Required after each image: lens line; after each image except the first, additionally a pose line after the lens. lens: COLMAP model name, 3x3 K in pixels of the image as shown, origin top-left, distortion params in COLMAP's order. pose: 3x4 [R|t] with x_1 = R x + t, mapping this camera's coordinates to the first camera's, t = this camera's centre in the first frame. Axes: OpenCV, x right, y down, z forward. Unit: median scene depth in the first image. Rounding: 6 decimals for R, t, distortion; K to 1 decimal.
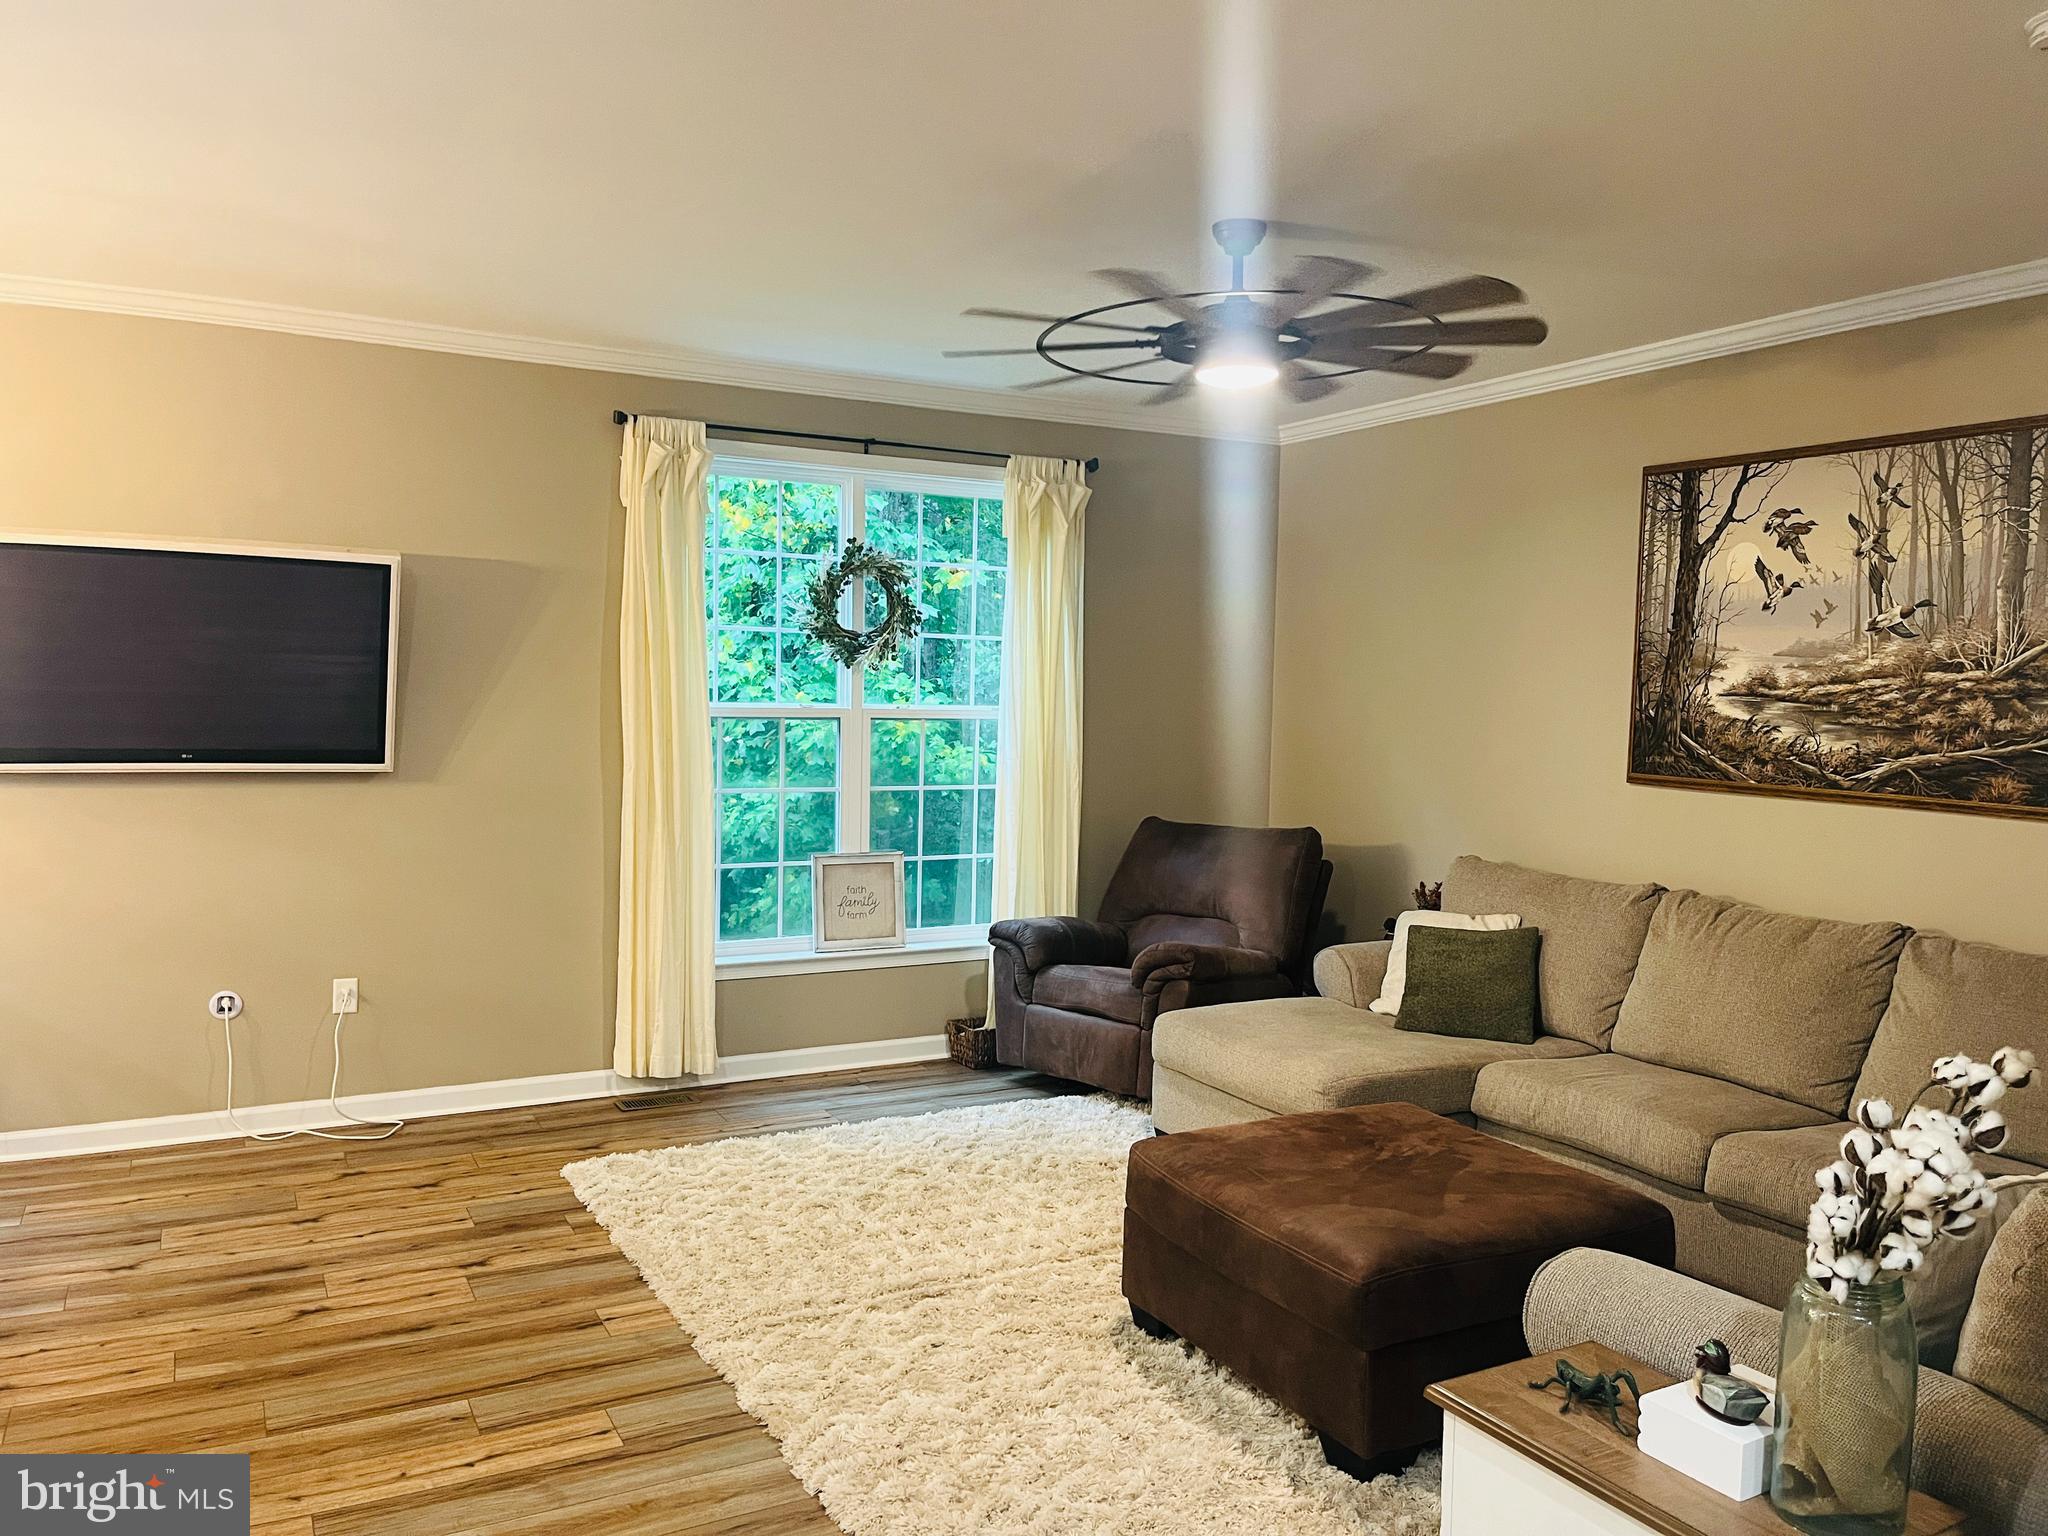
lens RADIAL K [[1550.0, 0, 1042.9], [0, 1550.0, 768.4], [0, 0, 1]] dist [0.067609, -0.074337]
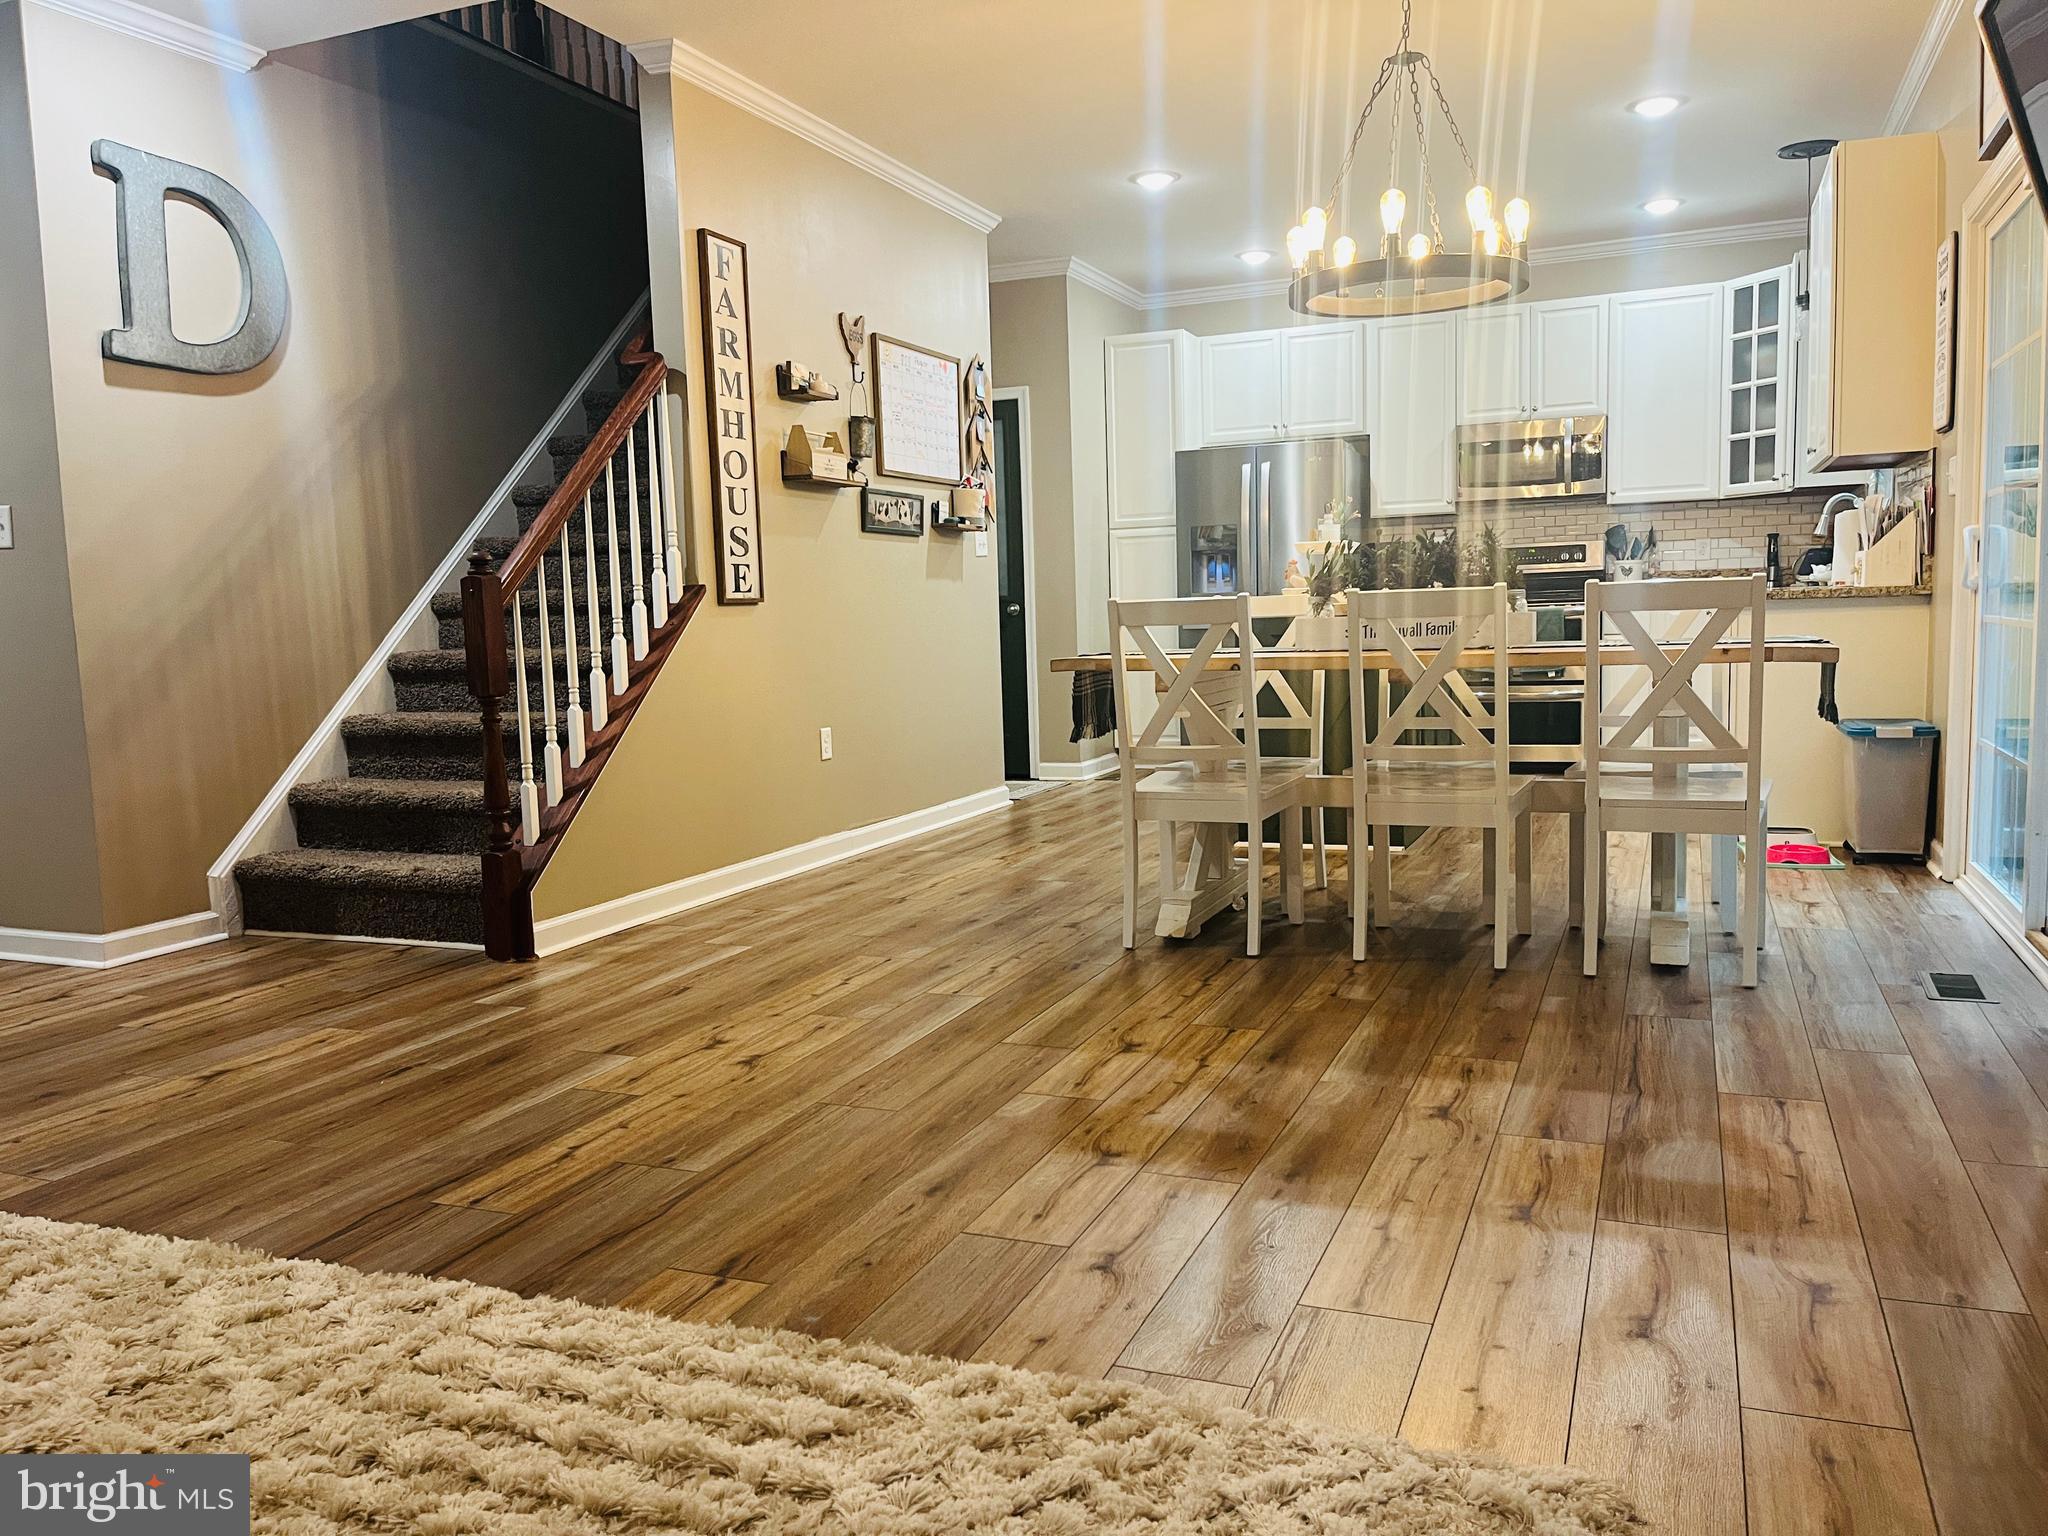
lens RADIAL K [[1550.0, 0, 1031.0], [0, 1550.0, 772.3], [0, 0, 1]] dist [0.067609, -0.074337]
pose [[-0.776842, 0.067198, -0.626100, -0.013234], [-0.025013, 0.990212, 0.137313, 0.068128], [0.629199, 0.122331, -0.767557, 1.265698]]
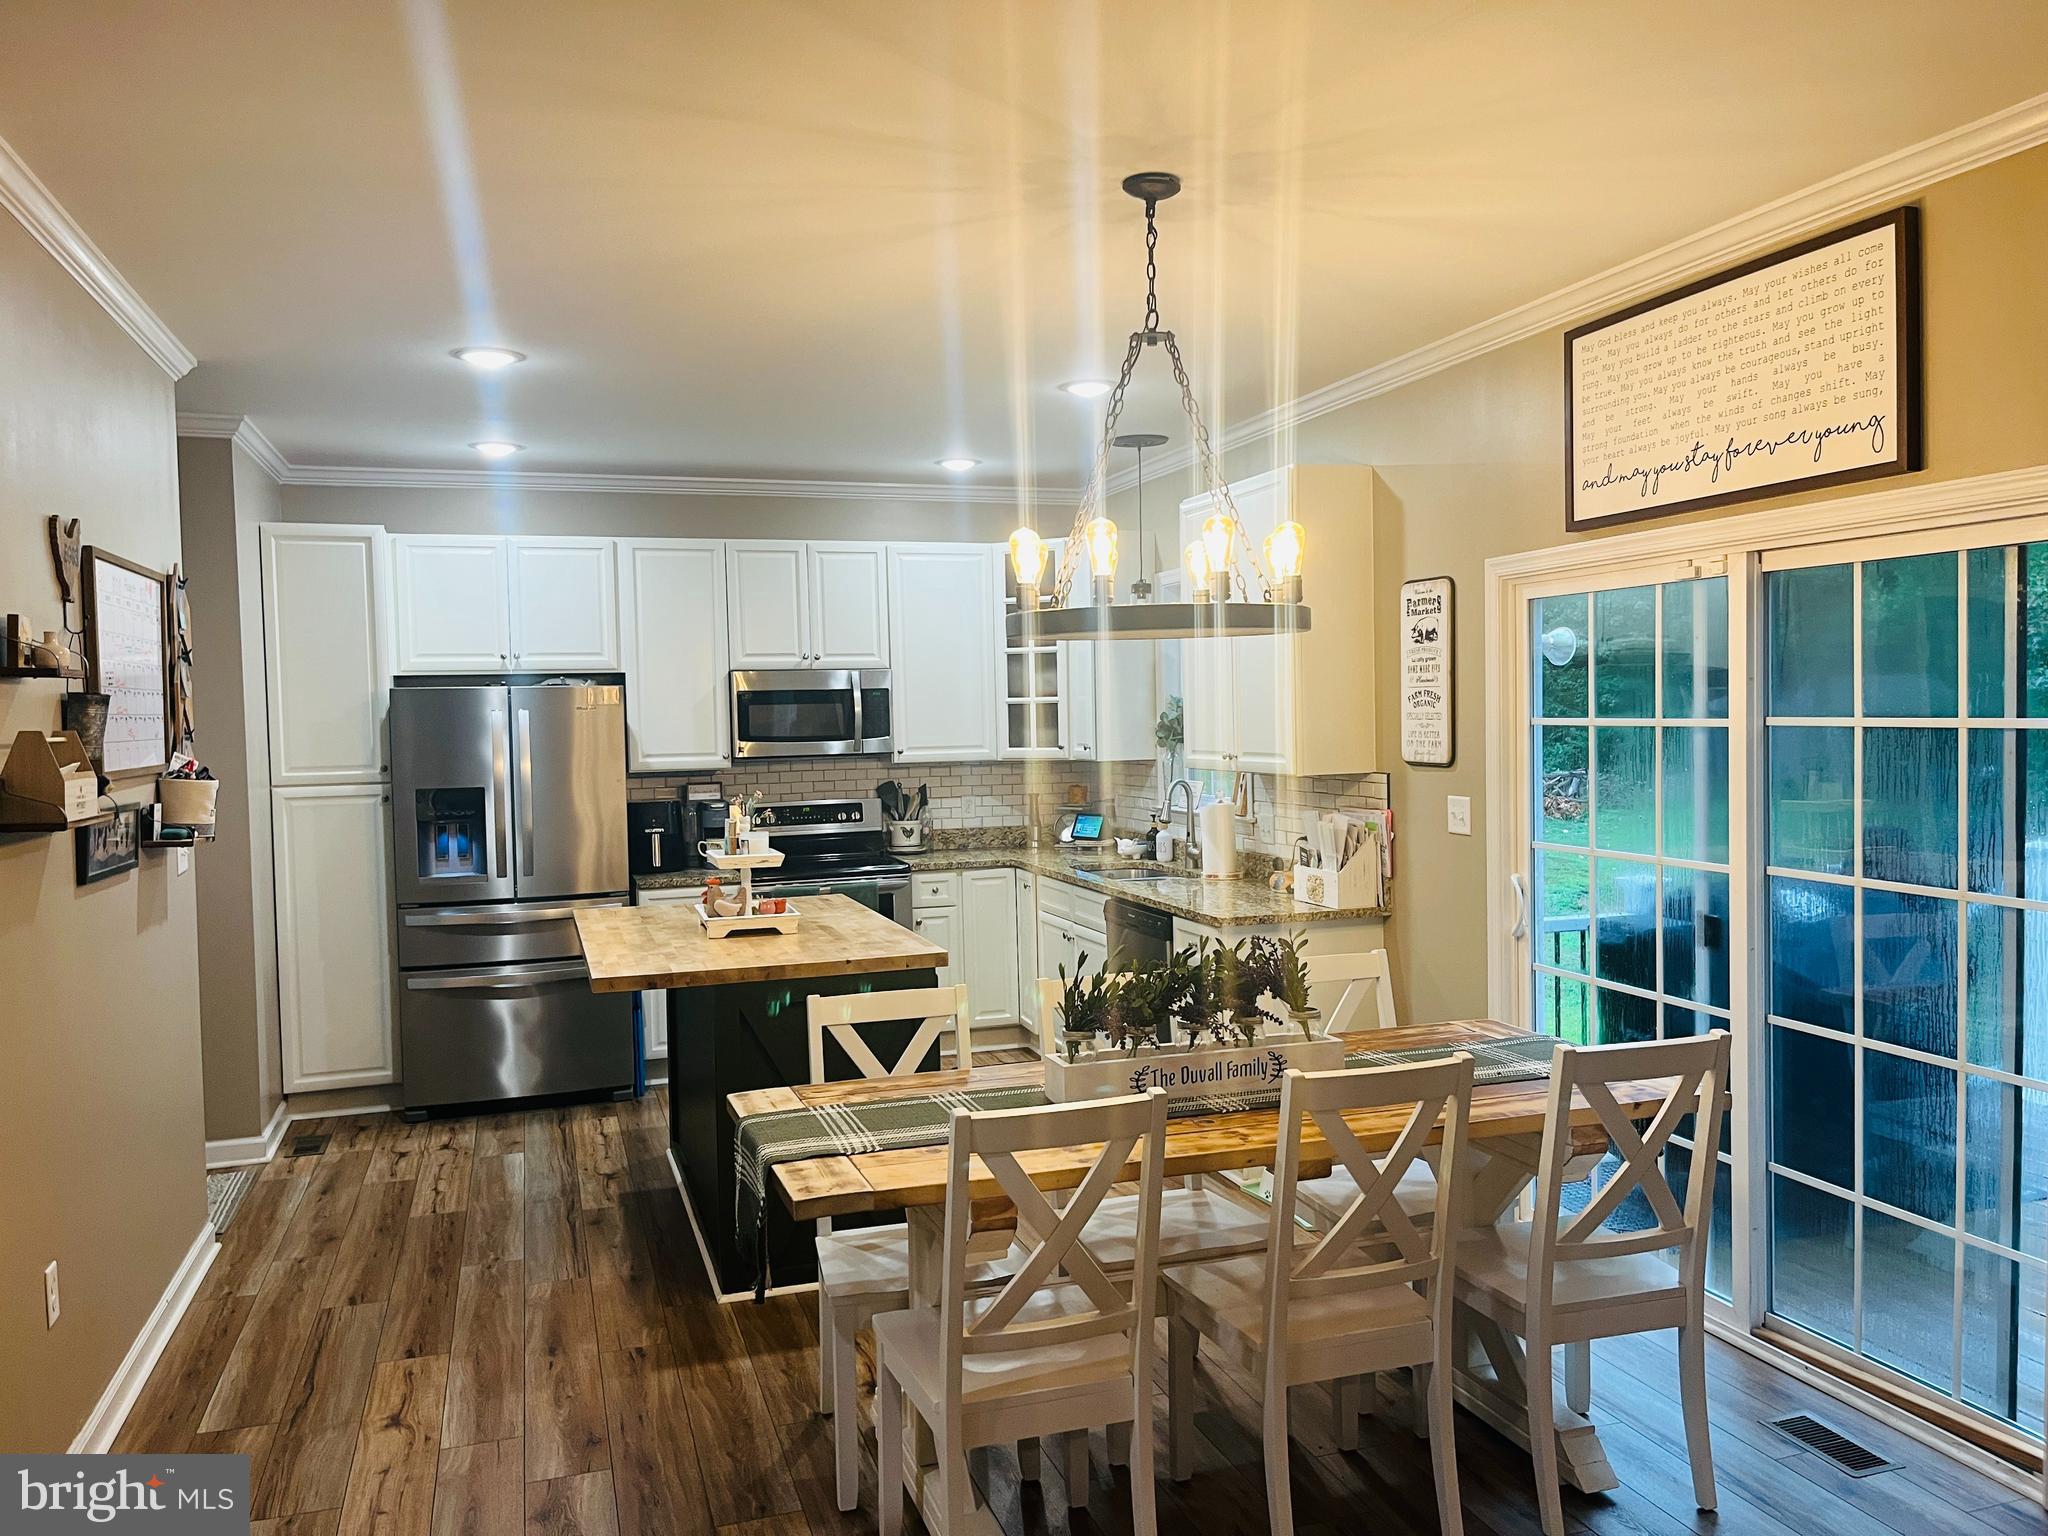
lens RADIAL K [[1550.0, 0, 1036.1], [0, 1550.0, 758.4], [0, 0, 1]] dist [0.067609, -0.074337]
pose [[-0.175481, 0.011266, -0.984418, -0.075100], [-0.042184, 0.998930, 0.018952, -0.048587], [0.983579, 0.044853, -0.174818, 0.708277]]
